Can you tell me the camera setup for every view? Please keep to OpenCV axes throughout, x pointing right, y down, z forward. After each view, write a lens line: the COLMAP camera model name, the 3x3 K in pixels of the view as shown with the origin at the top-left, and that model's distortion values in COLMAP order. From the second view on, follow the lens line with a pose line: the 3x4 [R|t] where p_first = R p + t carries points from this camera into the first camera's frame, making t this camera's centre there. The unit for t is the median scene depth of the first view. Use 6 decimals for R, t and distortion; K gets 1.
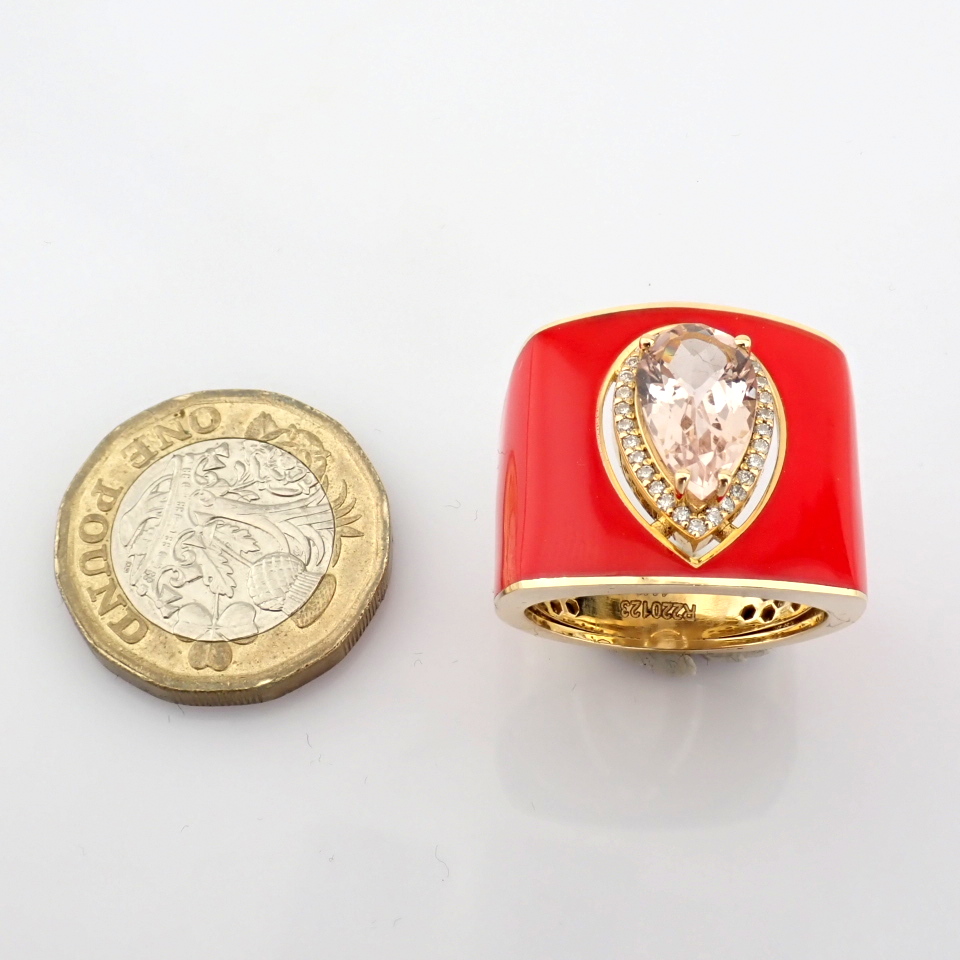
lens RADIAL K [[1967.4, 0, 480.0], [0, 1967.4, 480.0], [0, 0, 1]] dist [-0.012019, -0.106278]
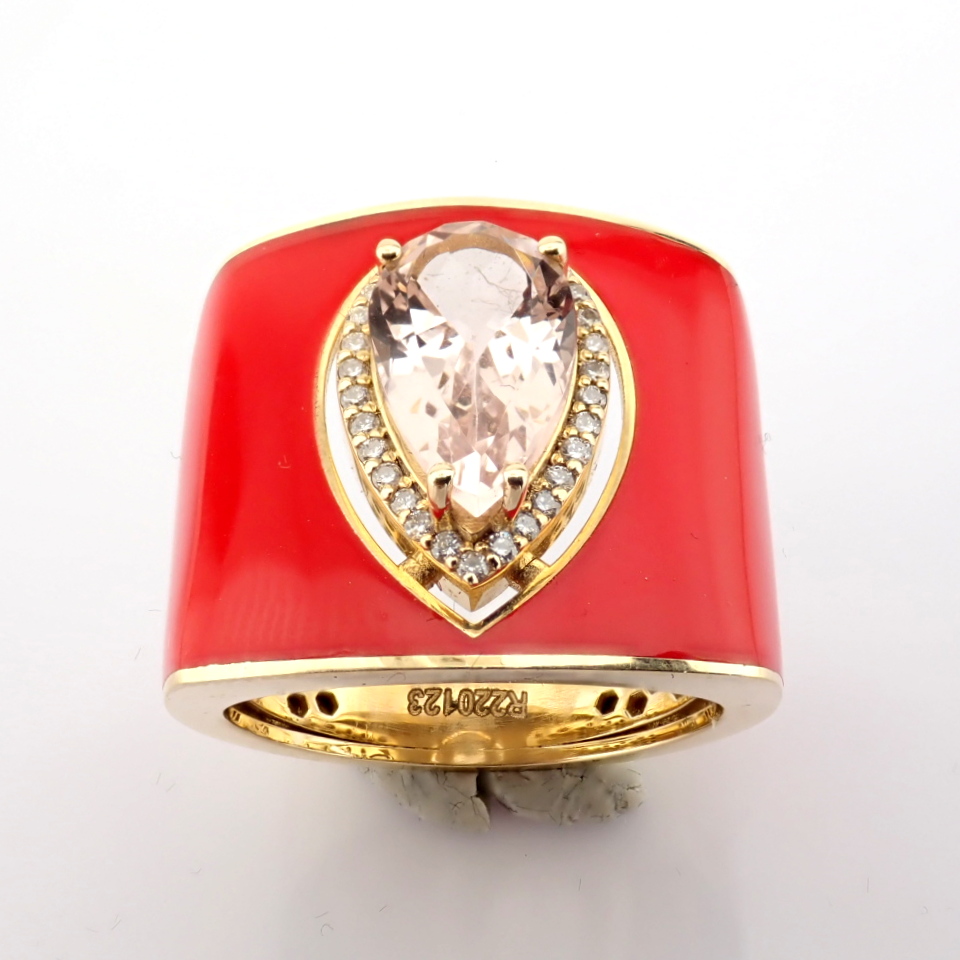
lens RADIAL K [[1967.4, 0, 480.0], [0, 1967.4, 480.0], [0, 0, 1]] dist [-0.012019, -0.106278]
pose [[0.999379, -0.034072, 0.009020, 0.105315], [0.034331, 0.998949, -0.030379, 0.016009], [-0.007976, 0.030669, 0.999498, 0.420617]]
